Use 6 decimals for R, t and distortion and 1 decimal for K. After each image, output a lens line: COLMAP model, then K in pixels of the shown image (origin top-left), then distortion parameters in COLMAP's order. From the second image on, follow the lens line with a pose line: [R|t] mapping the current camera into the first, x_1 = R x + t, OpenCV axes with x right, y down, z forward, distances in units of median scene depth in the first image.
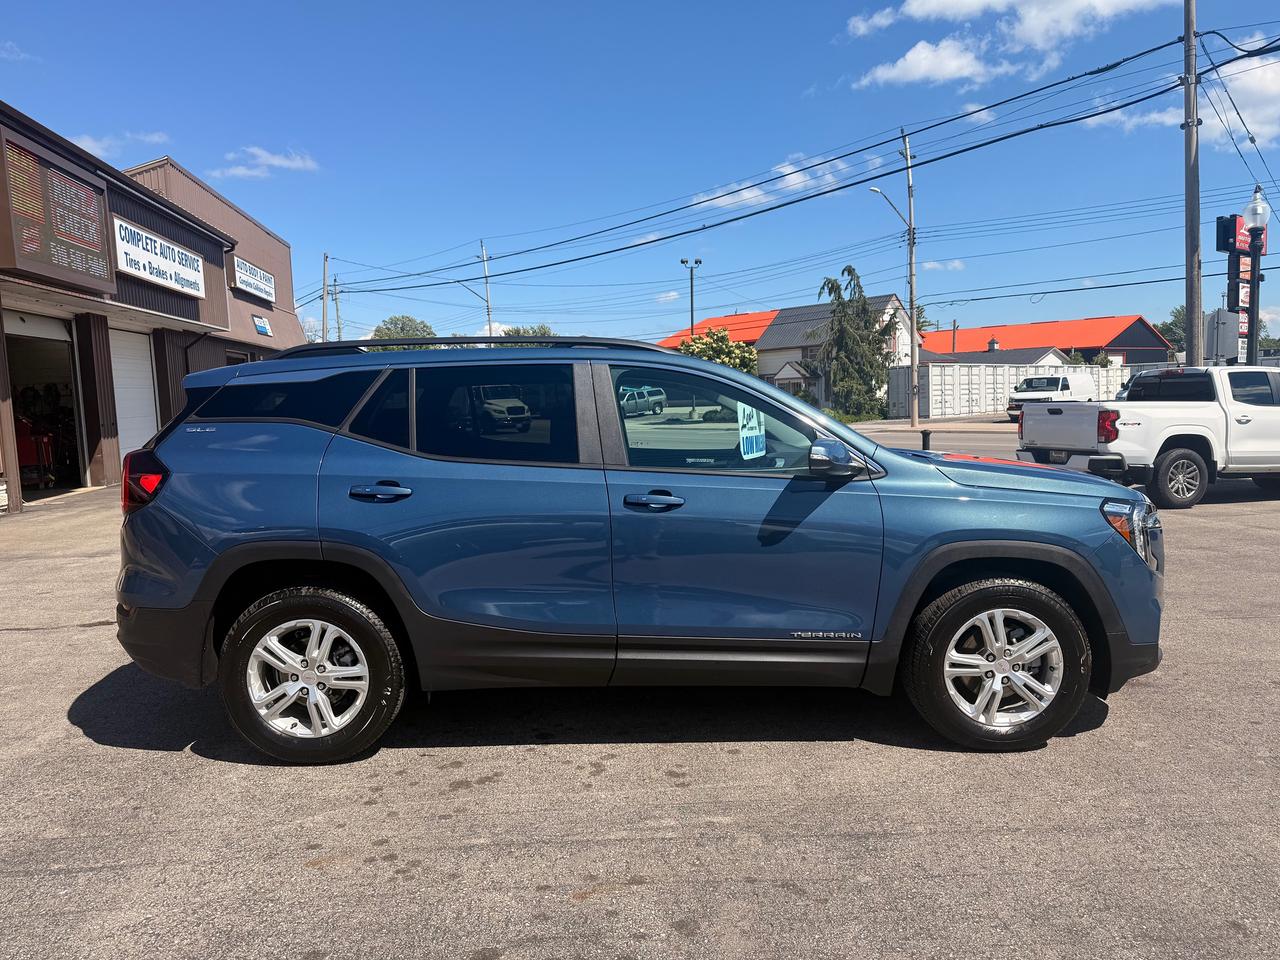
lens RADIAL K [[893.5, 0, 637.9], [0, 893.5, 503.7], [0, 0, 1]] dist [0.034711, -0.046873]
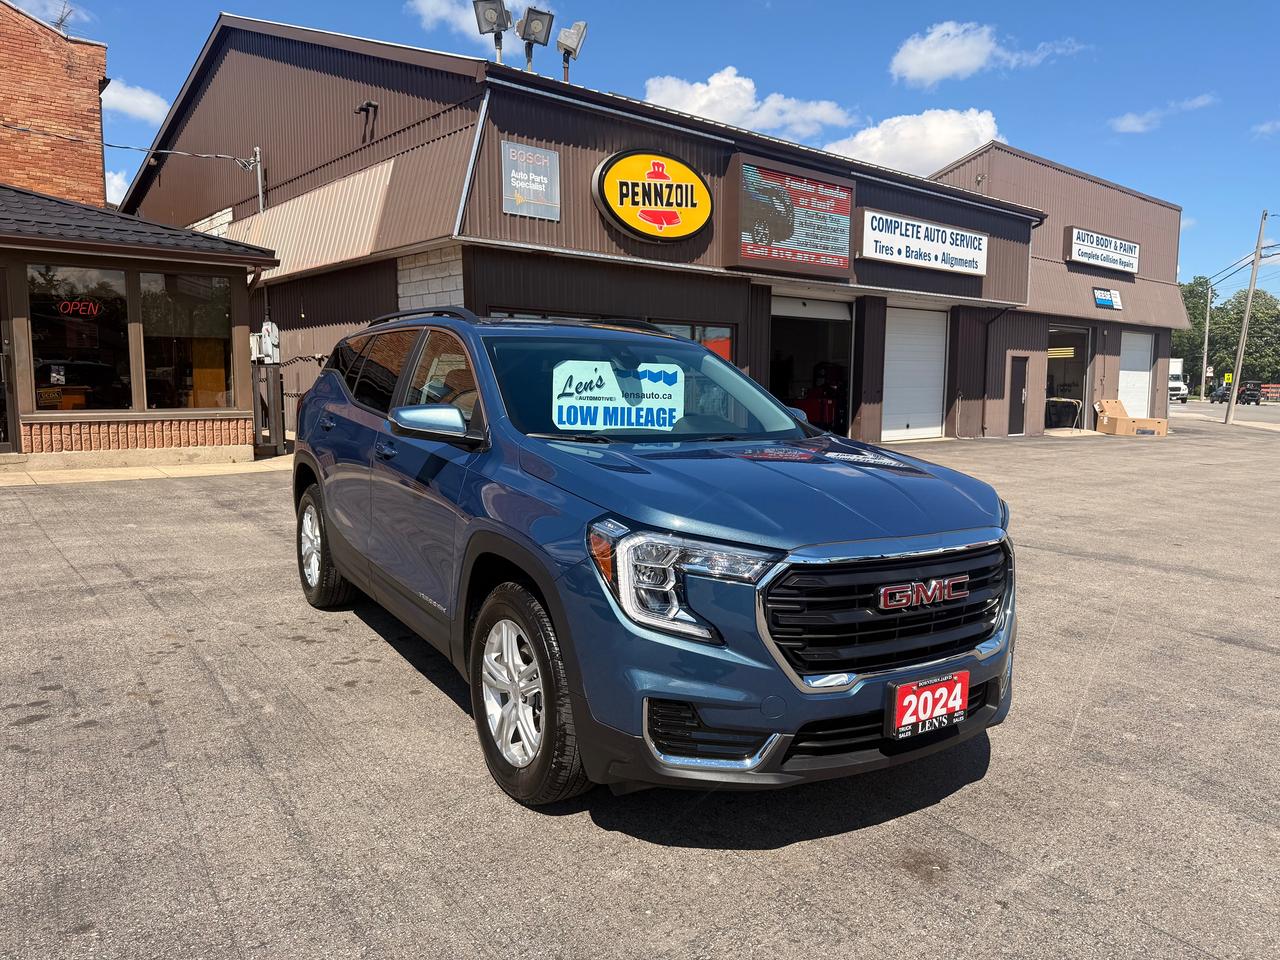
lens RADIAL K [[893.5, 0, 639.6], [0, 893.5, 496.3], [0, 0, 1]] dist [0.034711, -0.046873]
pose [[0.535458, 0.145110, -0.832002, 1.102012], [-0.130785, 0.987492, 0.088058, -0.083946], [0.834374, 0.061662, 0.547739, 0.616603]]
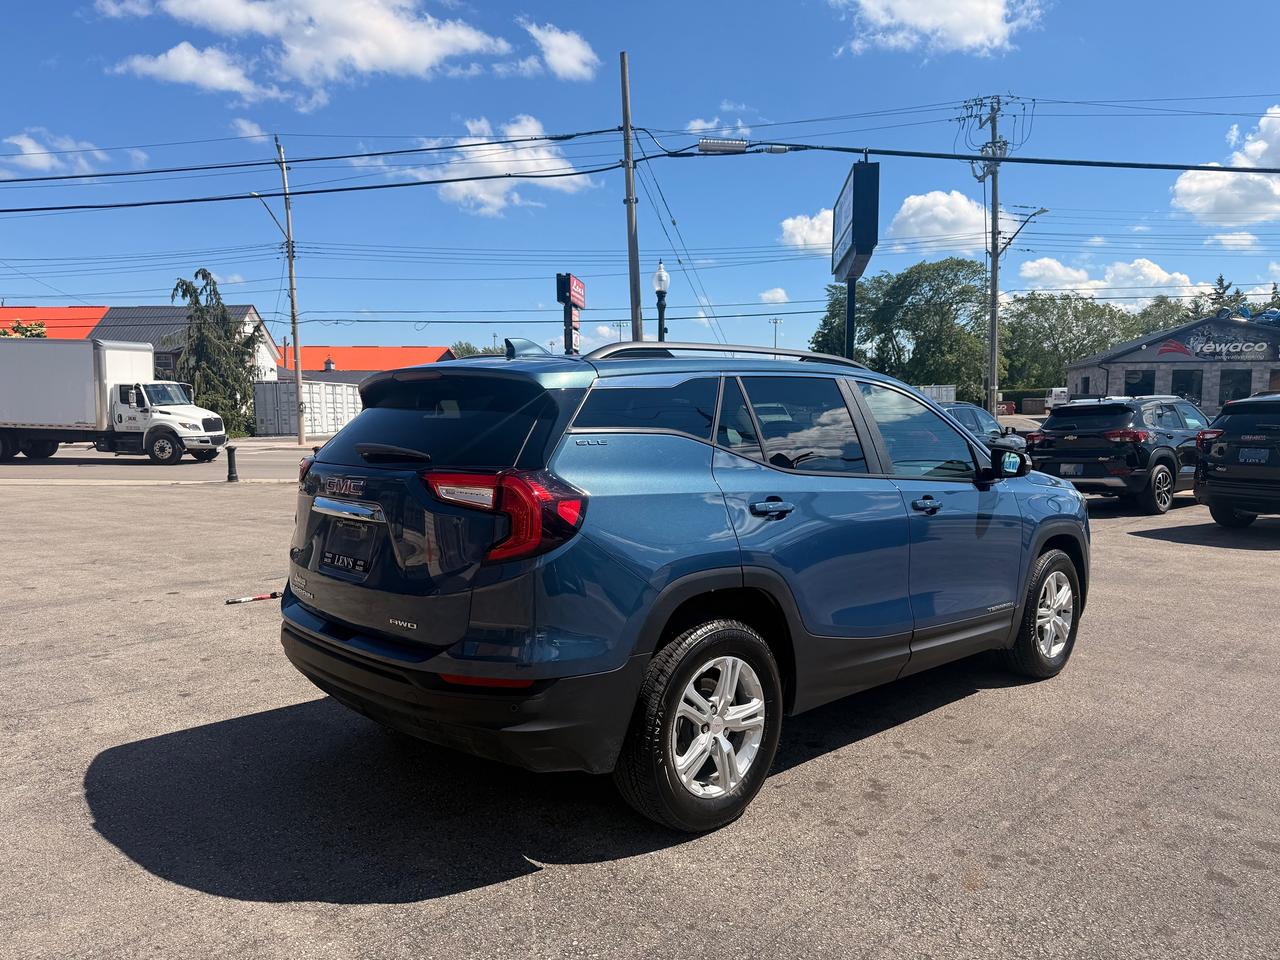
lens RADIAL K [[893.5, 0, 642.2], [0, 893.5, 508.2], [0, 0, 1]] dist [0.034711, -0.046873]
pose [[0.731945, -0.043583, 0.679968, -0.968892], [0.054228, 0.998513, 0.005628, -0.024135], [-0.679202, 0.032754, 0.733220, 0.398066]]
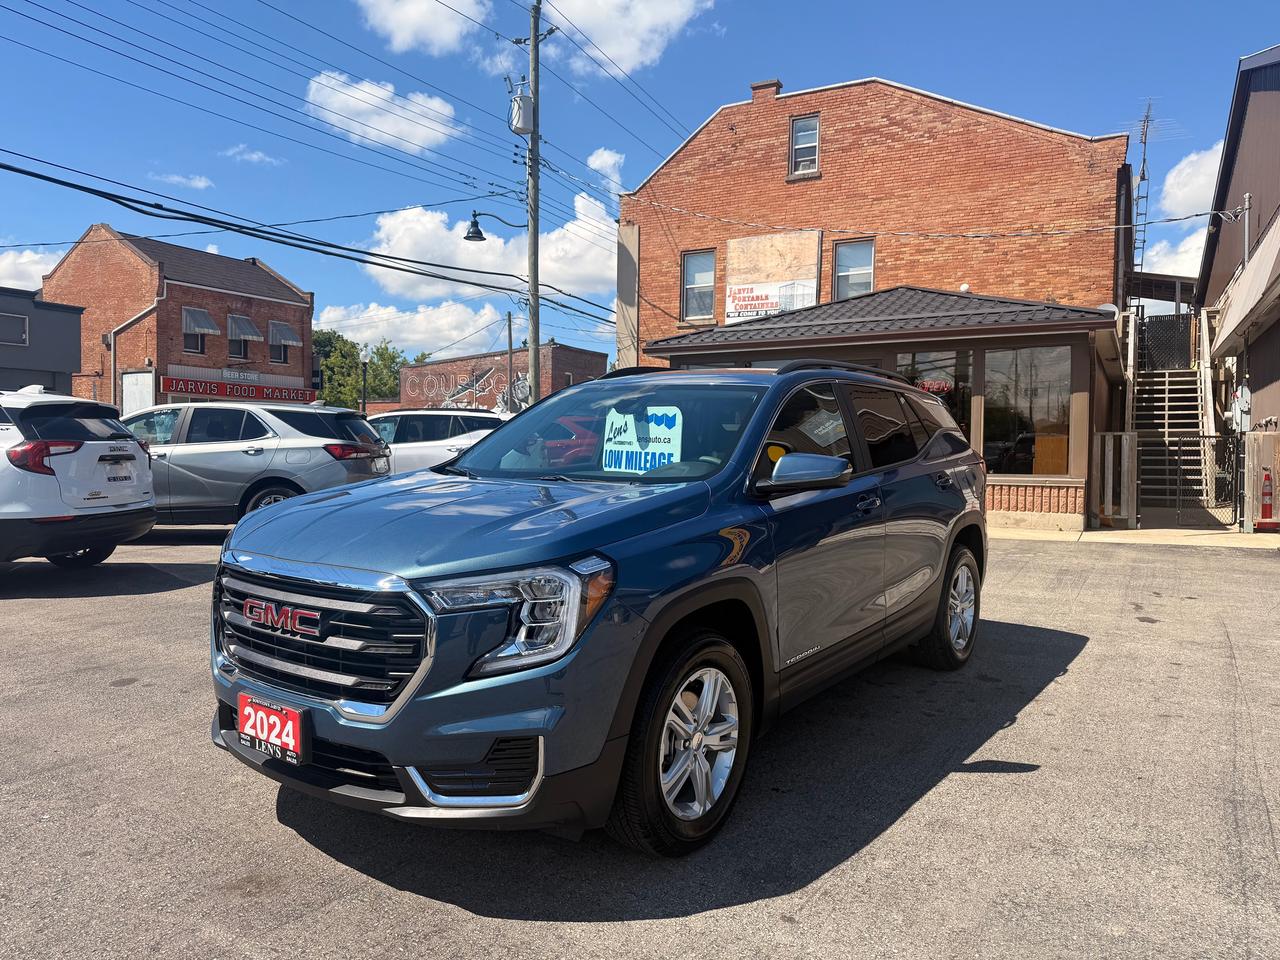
lens RADIAL K [[893.5, 0, 639.4], [0, 893.5, 507.5], [0, 0, 1]] dist [0.034711, -0.046873]
pose [[-0.596538, 0.080404, -0.798548, 1.037726], [-0.086055, 0.982826, 0.163244, -0.203773], [0.797958, 0.166100, -0.579373, 1.839249]]
